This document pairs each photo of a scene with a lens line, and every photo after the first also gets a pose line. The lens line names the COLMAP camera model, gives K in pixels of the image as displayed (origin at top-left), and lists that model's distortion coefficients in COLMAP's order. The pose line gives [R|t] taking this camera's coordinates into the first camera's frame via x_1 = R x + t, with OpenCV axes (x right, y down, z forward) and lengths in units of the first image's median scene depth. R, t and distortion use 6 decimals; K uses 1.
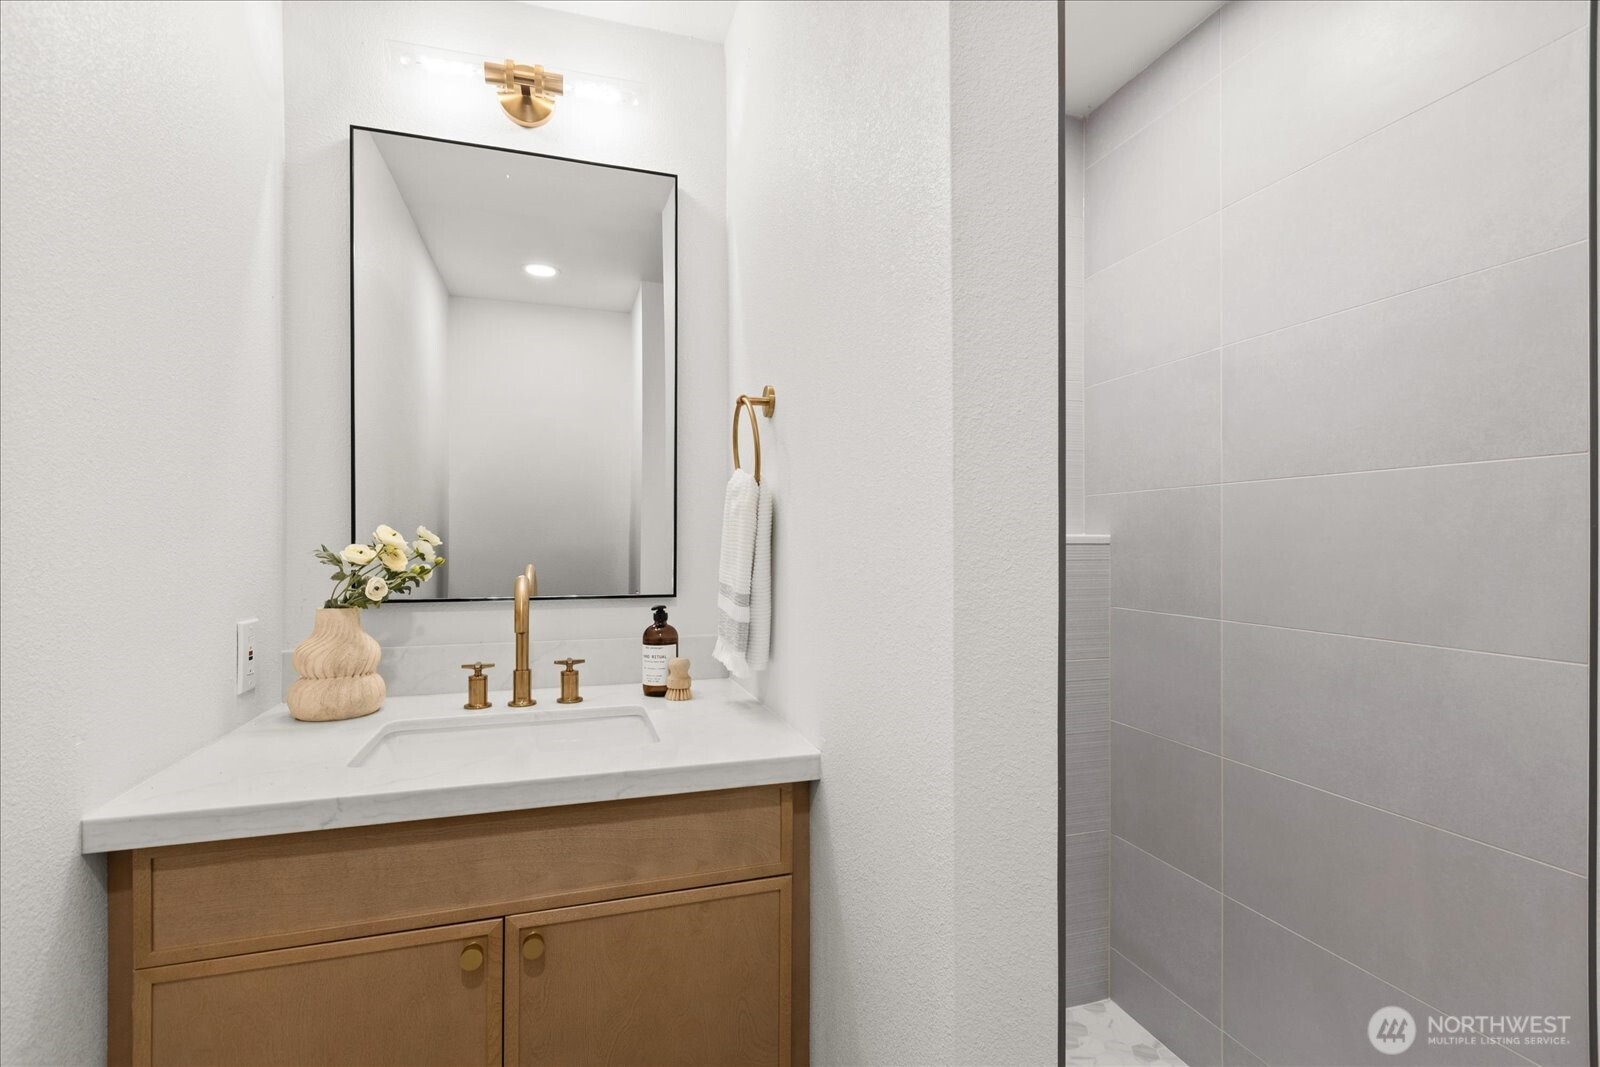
lens RADIAL K [[712.9, 0, 804.2], [0, 712.9, 547.4], [0, 0, 1]] dist [-0.000830, -0.000558]
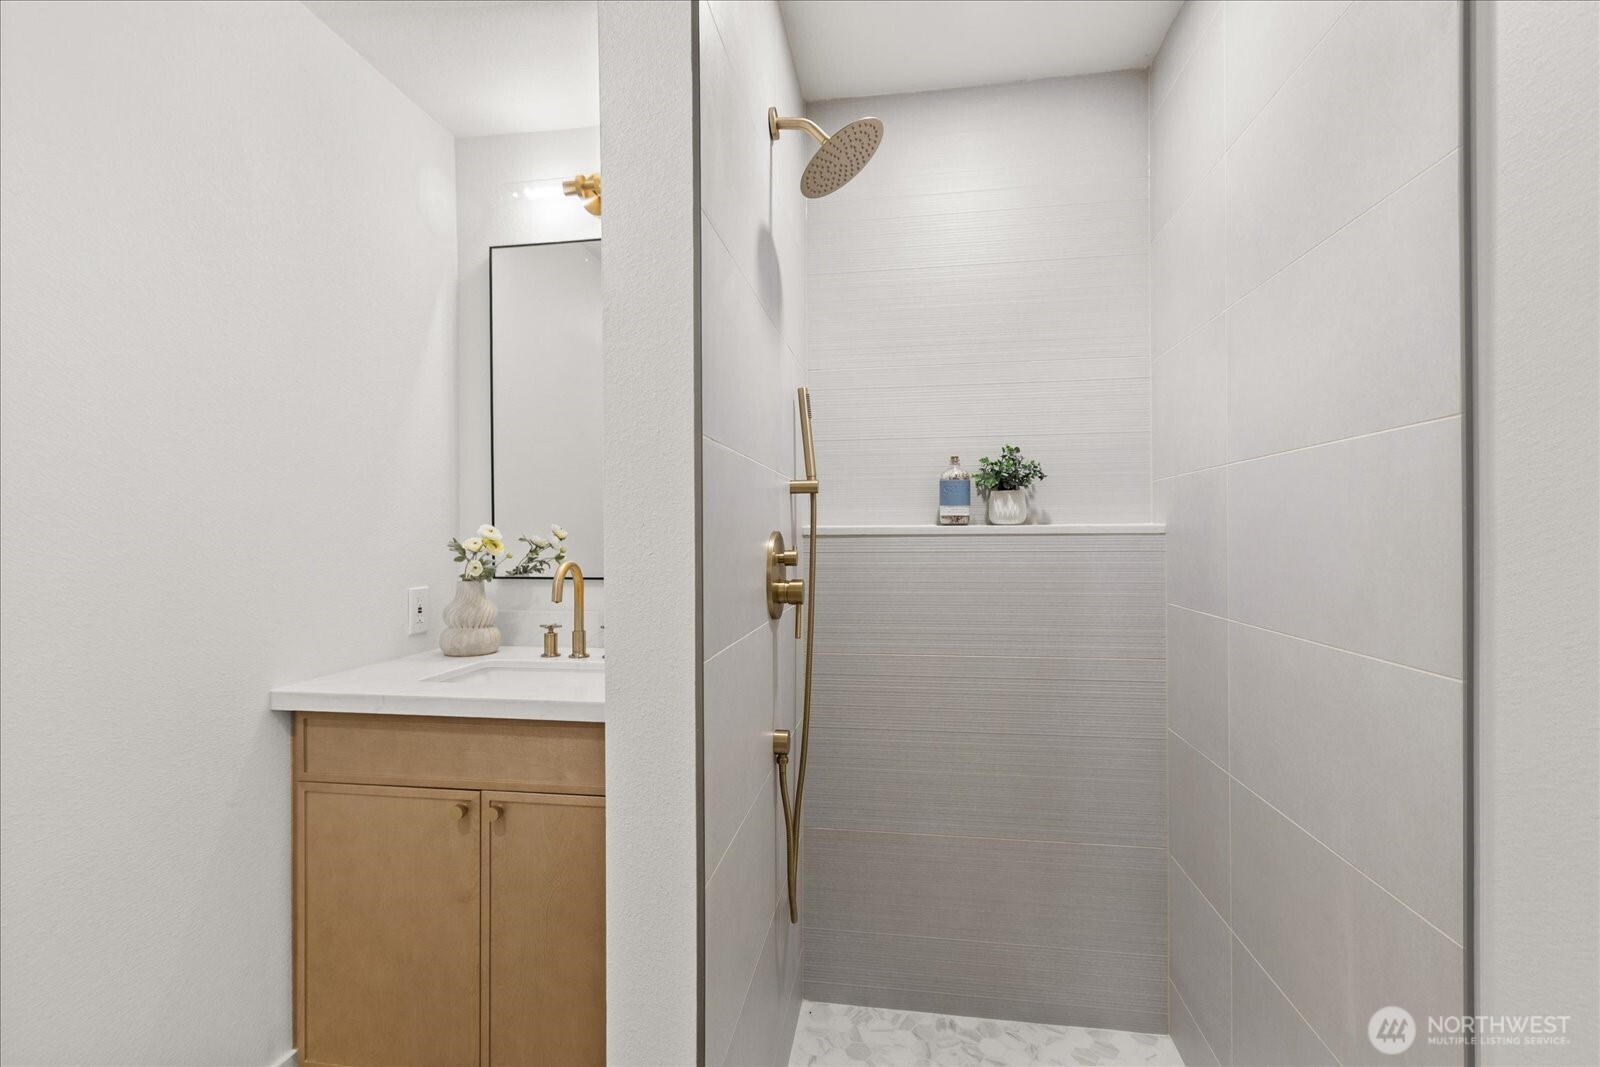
lens RADIAL K [[712.9, 0, 796.5], [0, 712.9, 537.7], [0, 0, 1]] dist [-0.000830, -0.000558]
pose [[0.900873, -0.005040, -0.434054, 0.616290], [0.003737, 0.999986, -0.003857, 0.003940], [0.434068, 0.001853, 0.900878, -0.032857]]
